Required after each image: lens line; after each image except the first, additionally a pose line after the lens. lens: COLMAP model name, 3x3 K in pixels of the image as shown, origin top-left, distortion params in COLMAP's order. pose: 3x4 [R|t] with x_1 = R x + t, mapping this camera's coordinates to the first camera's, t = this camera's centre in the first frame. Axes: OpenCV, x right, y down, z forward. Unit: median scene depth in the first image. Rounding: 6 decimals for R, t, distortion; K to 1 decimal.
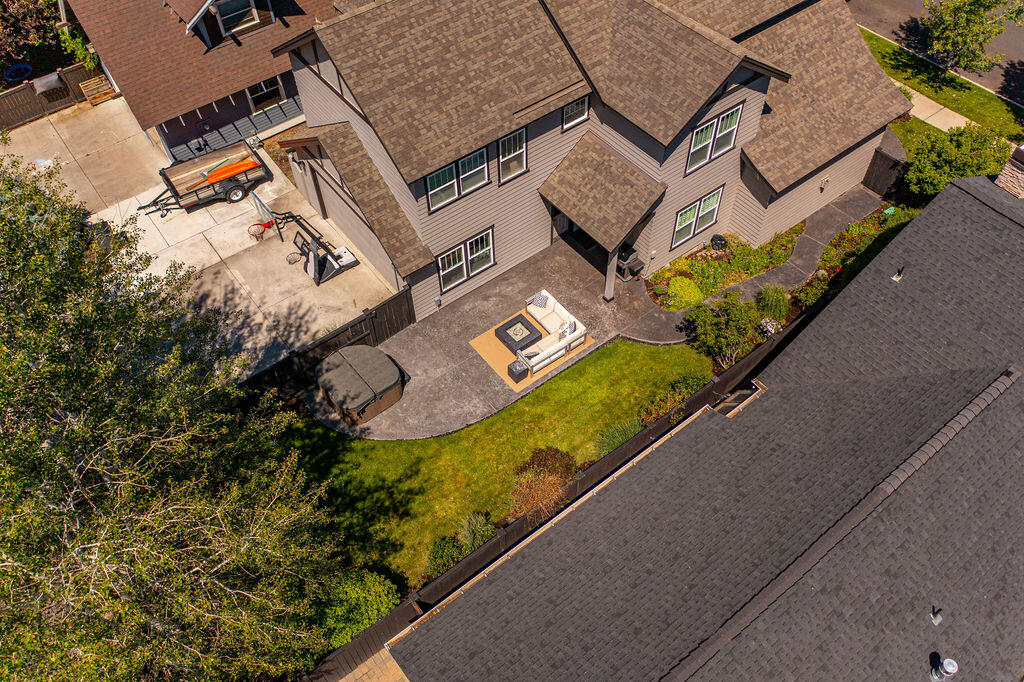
lens RADIAL K [[806.0, 0, 513.0], [0, 806.0, 343.1], [0, 0, 1]] dist [-0.006191, -0.000572]
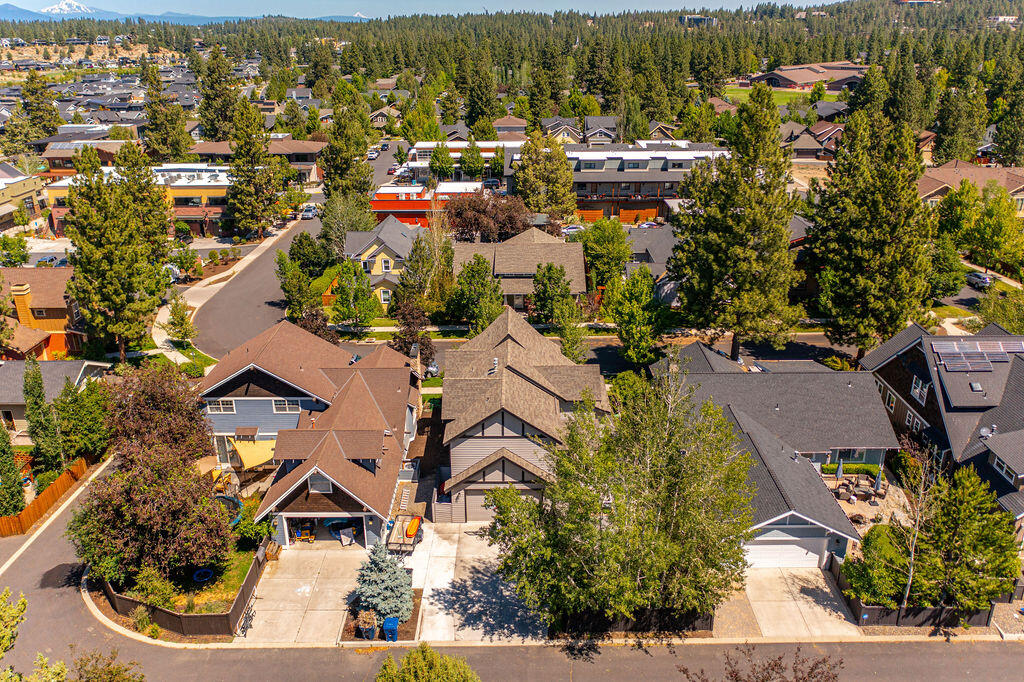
lens RADIAL K [[806.0, 0, 514.7], [0, 806.0, 341.9], [0, 0, 1]] dist [-0.006191, -0.000572]
pose [[0.611414, -0.279969, 0.740128, -1.676872], [0.623632, 0.746216, -0.232906, 0.049214], [-0.487089, 0.603970, 0.630845, -0.586864]]
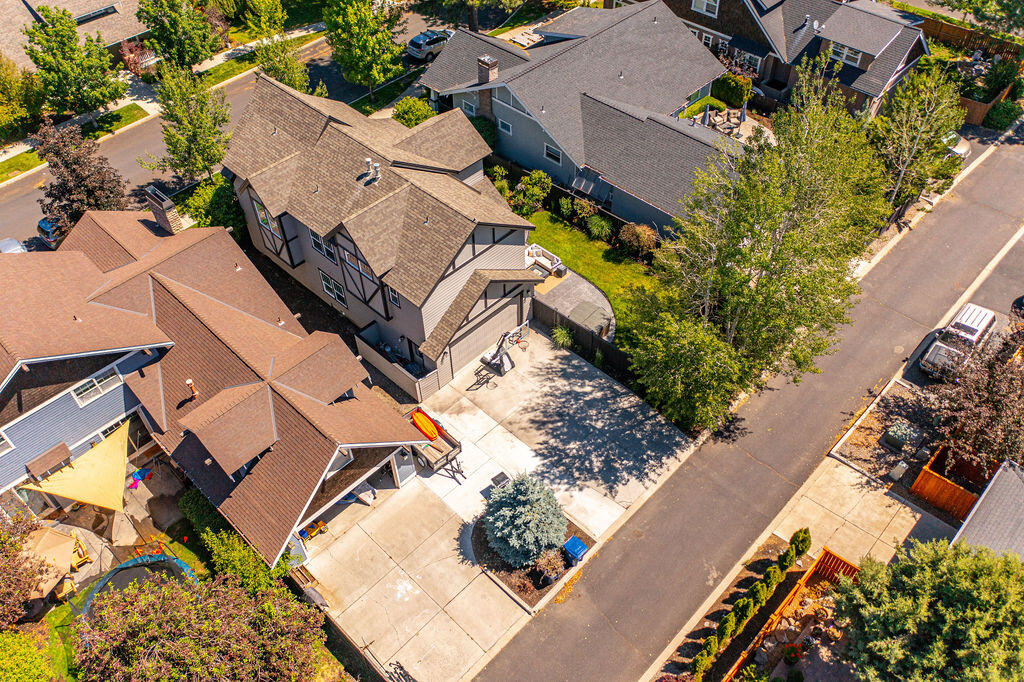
lens RADIAL K [[806.0, 0, 512.0], [0, 806.0, 338.5], [0, 0, 1]] dist [-0.006191, -0.000572]
pose [[-0.143244, -0.707560, 0.691983, -1.381599], [0.797019, 0.332033, 0.504494, -0.947087], [-0.586721, 0.623790, 0.516377, 0.177147]]
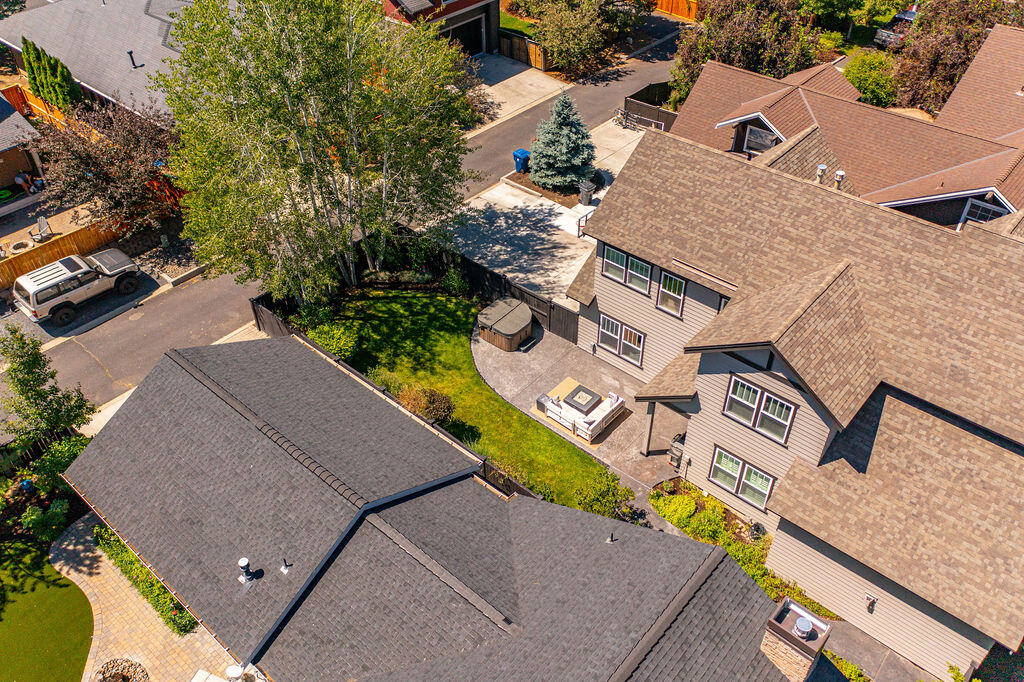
lens RADIAL K [[806.0, 0, 514.4], [0, 806.0, 339.9], [0, 0, 1]] dist [-0.006191, -0.000572]
pose [[0.195697, 0.651678, -0.732816, 0.835463], [-0.772801, 0.562517, 0.293860, -0.347249], [0.603723, 0.508813, 0.613700, 0.143139]]
